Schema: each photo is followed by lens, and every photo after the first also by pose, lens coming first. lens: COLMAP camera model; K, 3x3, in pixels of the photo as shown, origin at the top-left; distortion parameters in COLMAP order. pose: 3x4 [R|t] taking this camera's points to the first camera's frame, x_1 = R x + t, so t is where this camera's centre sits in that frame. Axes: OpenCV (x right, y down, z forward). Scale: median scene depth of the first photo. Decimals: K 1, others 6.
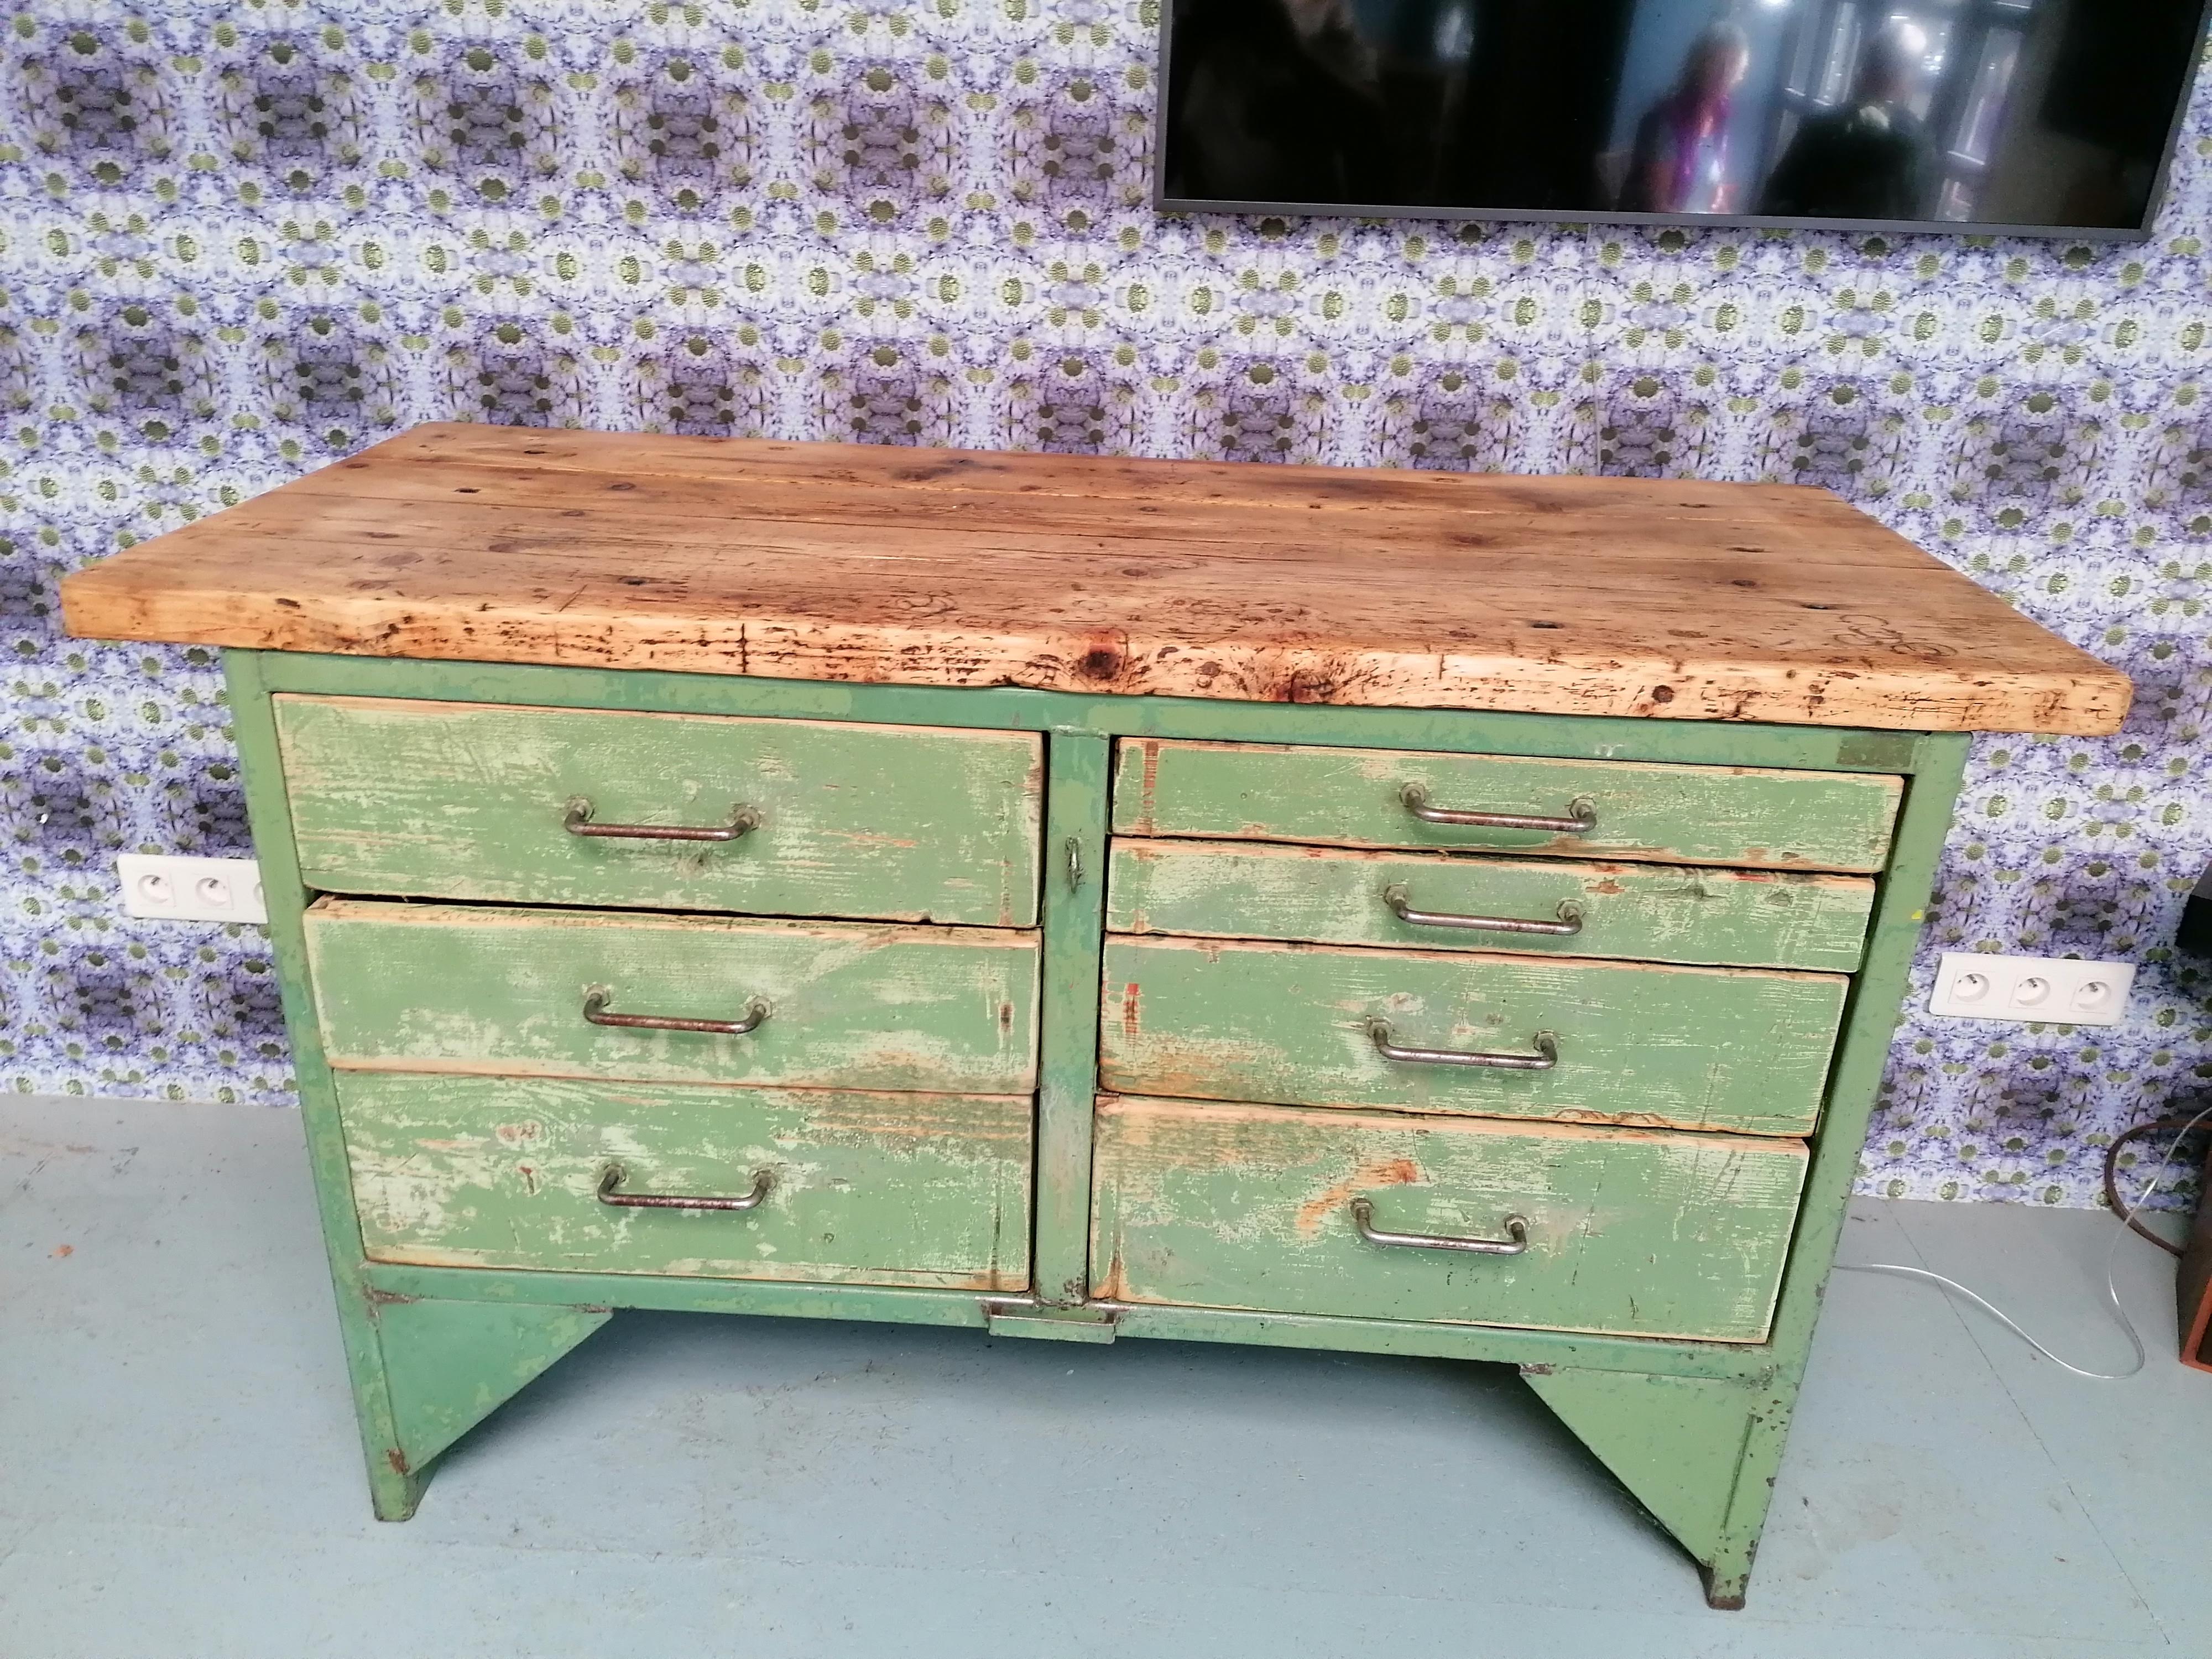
lens RADIAL K [[1670.0, 0, 1111.4], [0, 1670.0, 826.1], [0, 0, 1]] dist [0.110575, -0.149873]
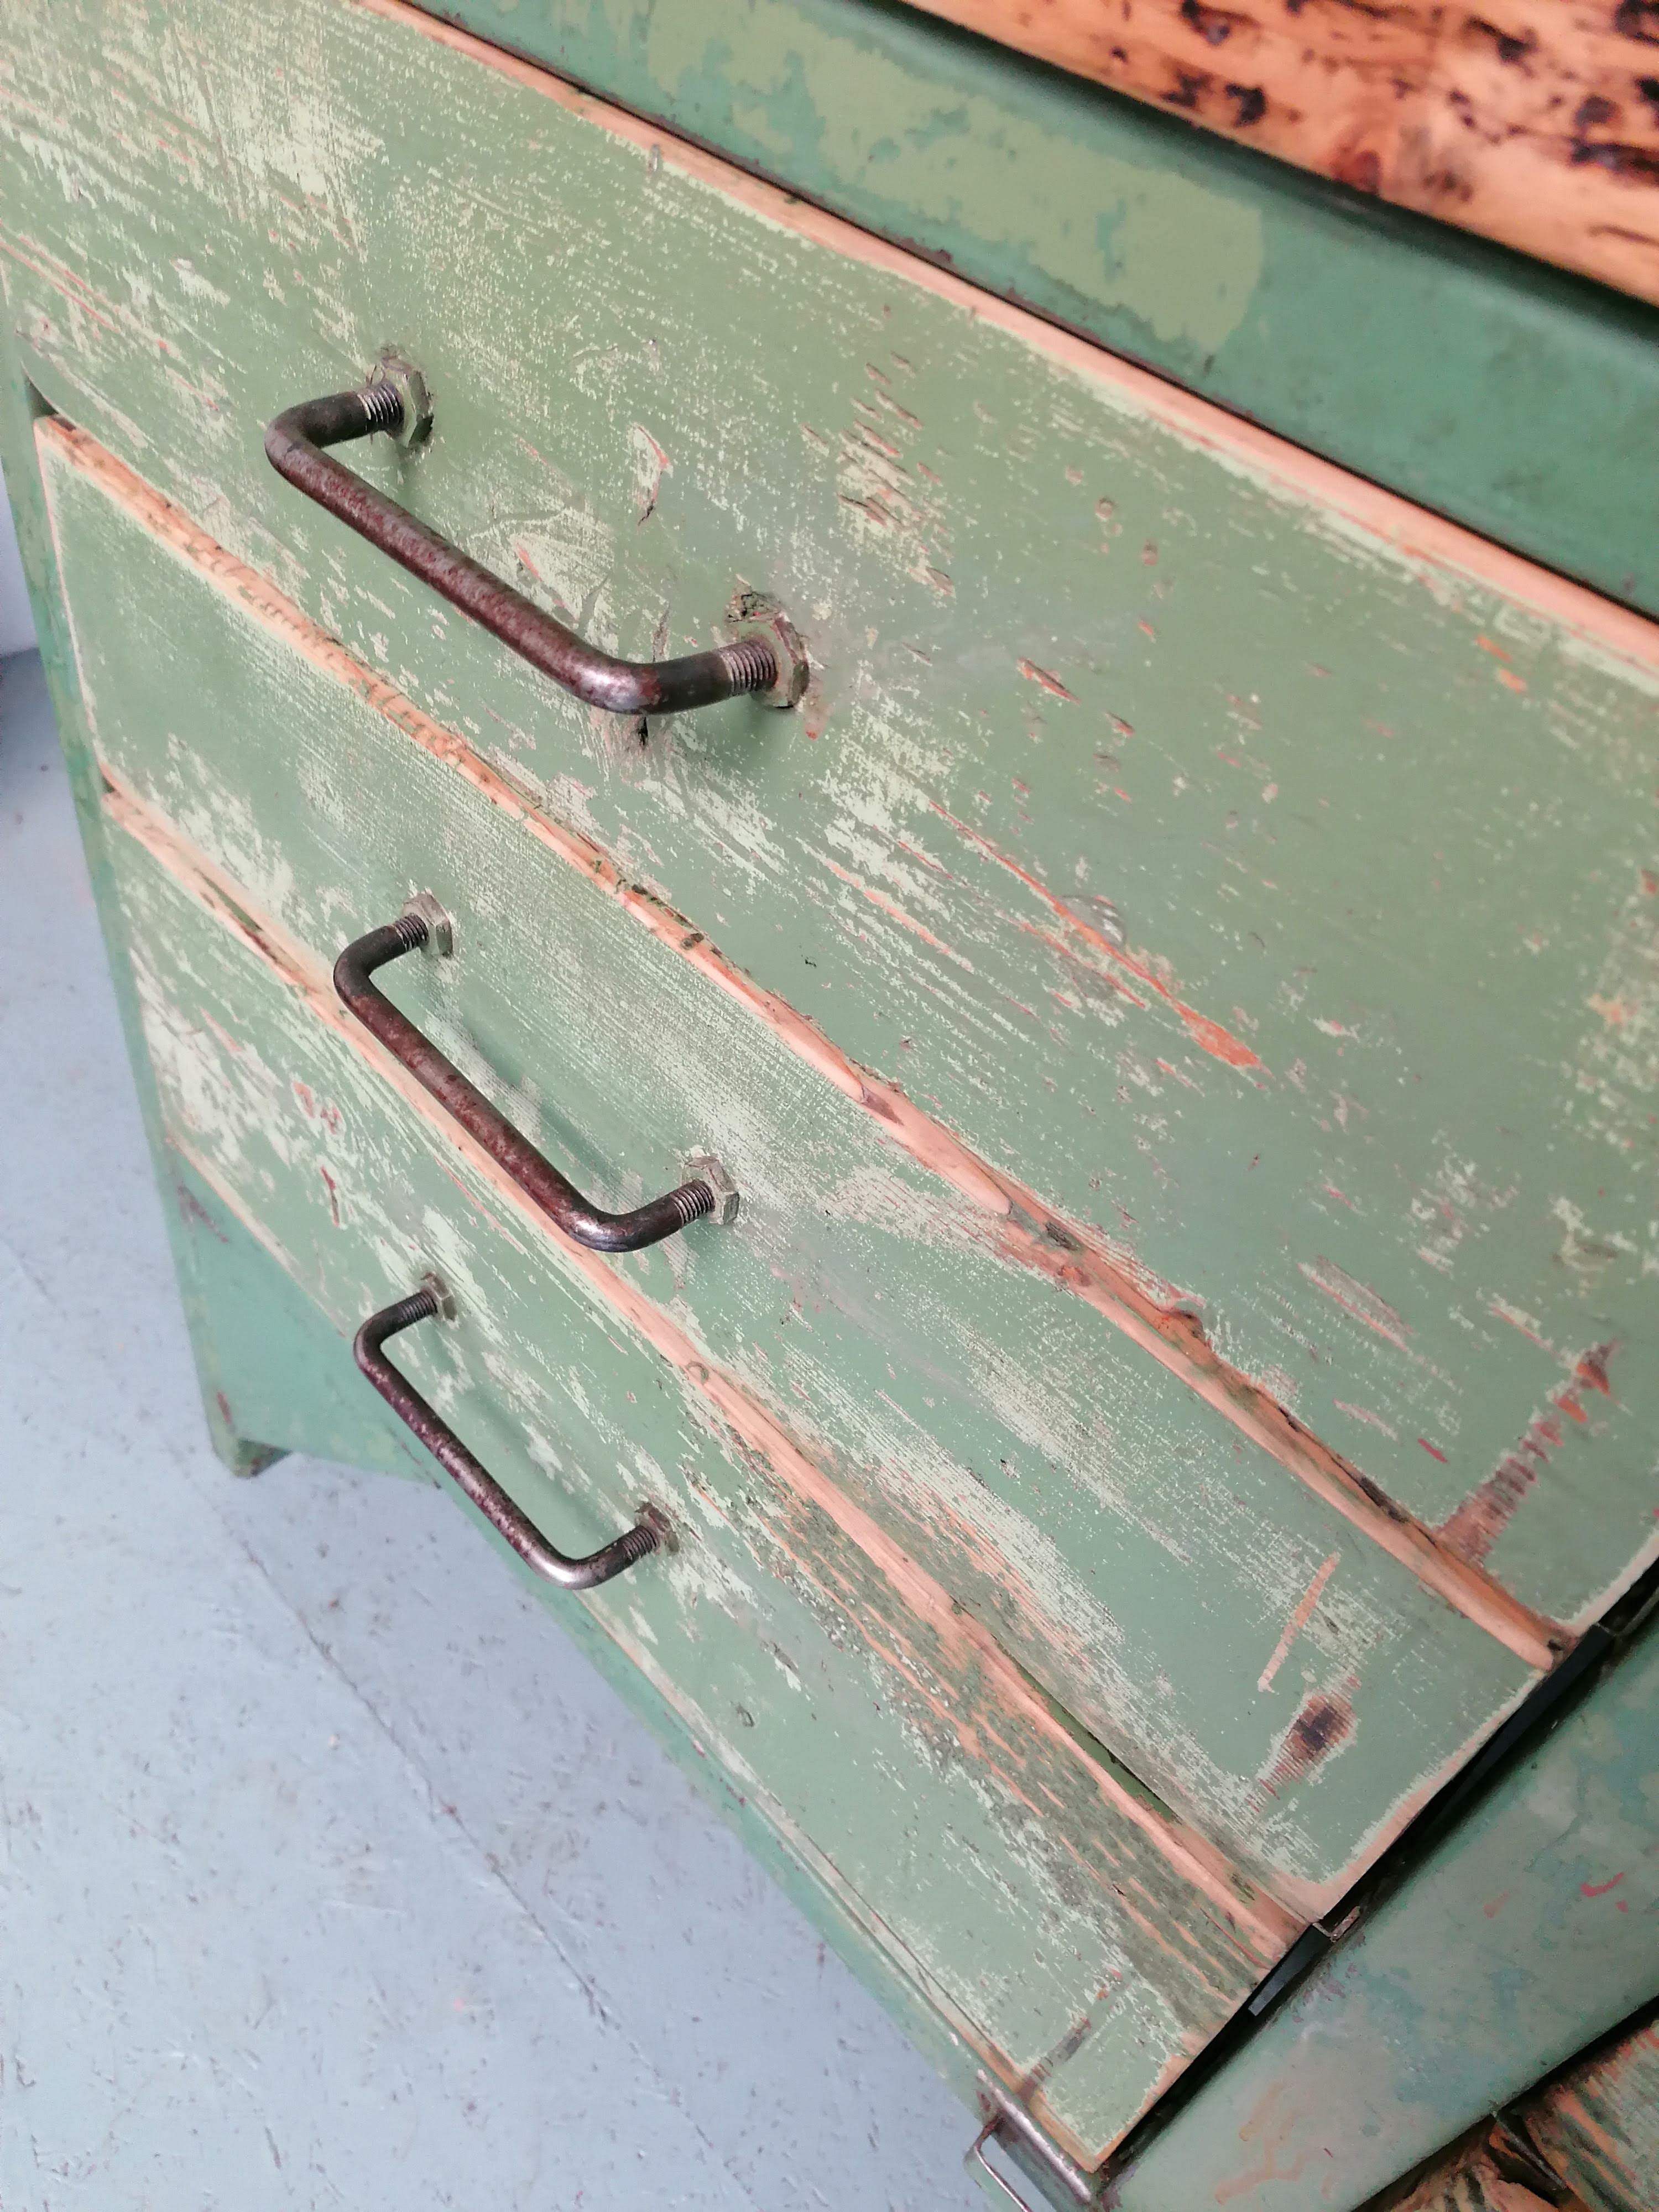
lens RADIAL K [[1670.0, 0, 831.9], [0, 1670.0, 1107.0], [0, 0, 1]] dist [0.110575, -0.149873]
pose [[0.724122, 0.528578, -0.443004, -0.051323], [-0.373754, 0.840599, 0.392047, -0.049132], [0.579616, -0.118316, 0.806254, 0.727270]]
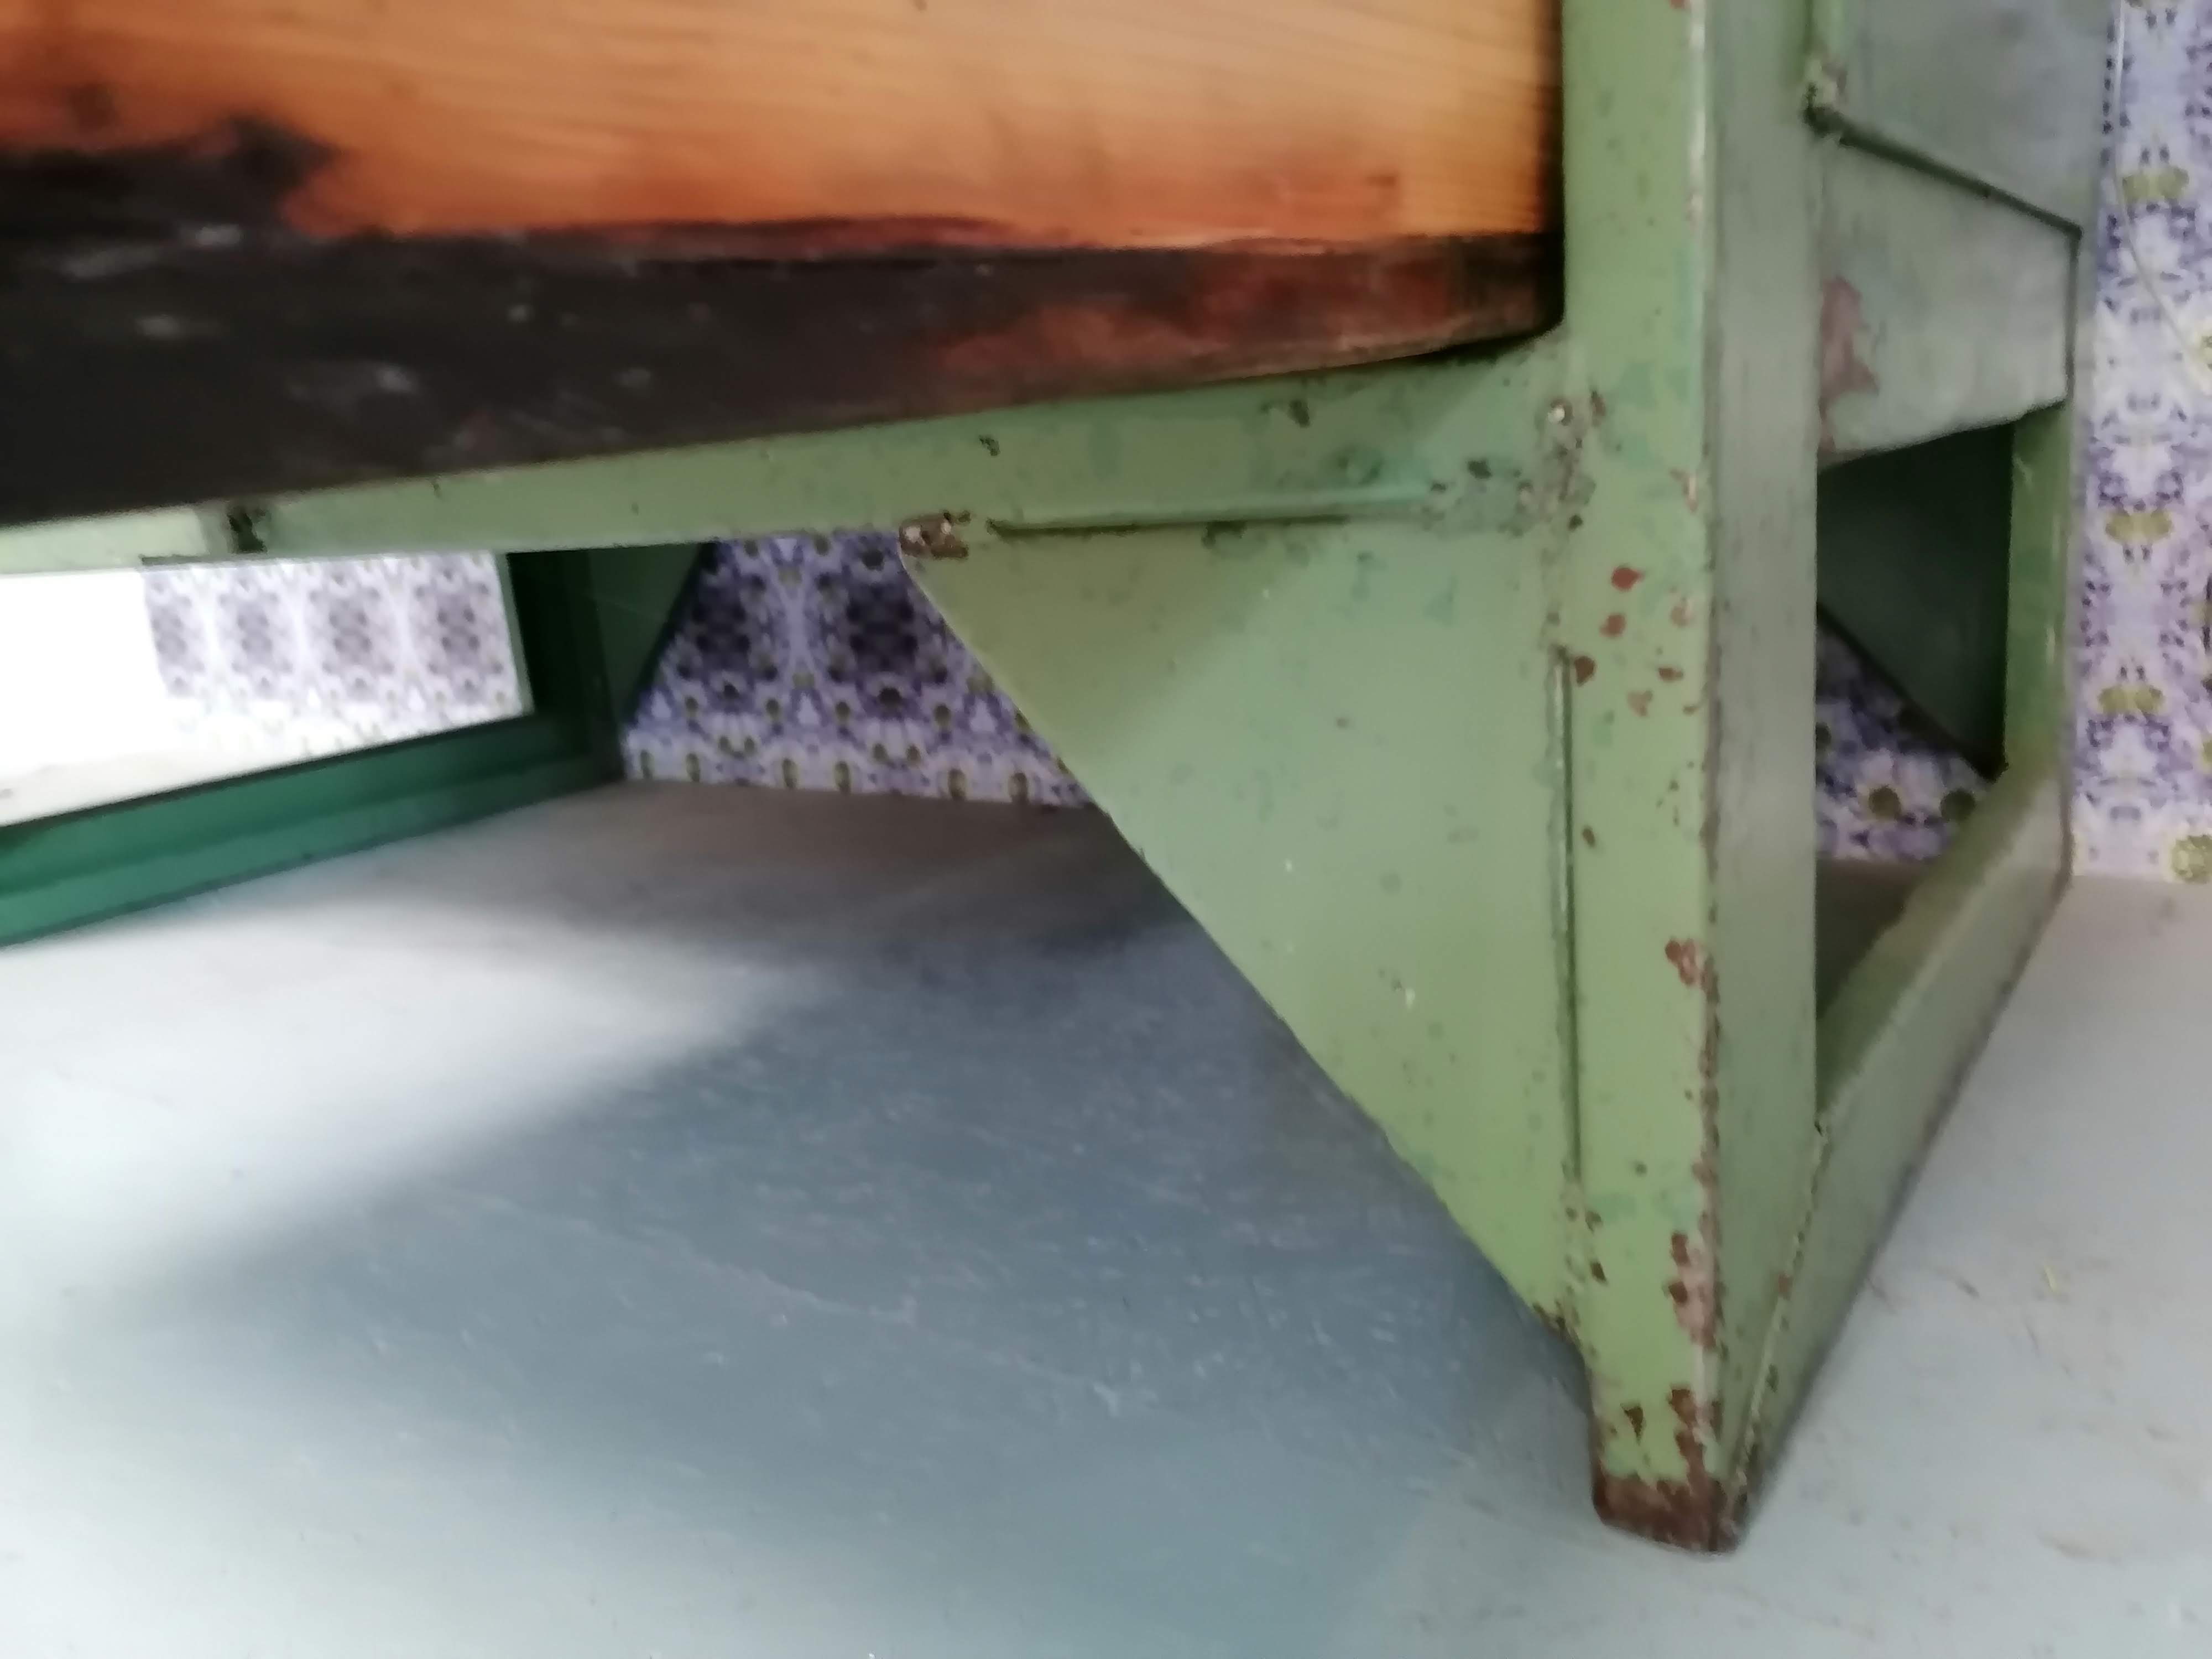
lens RADIAL K [[1670.0, 0, 1111.8], [0, 1670.0, 820.5], [0, 0, 1]] dist [0.110575, -0.149873]
pose [[0.831138, 0.010389, -0.555969, 0.493538], [-0.105264, 0.984687, -0.138963, 0.440970], [0.546012, 0.174021, 0.819505, 0.791844]]
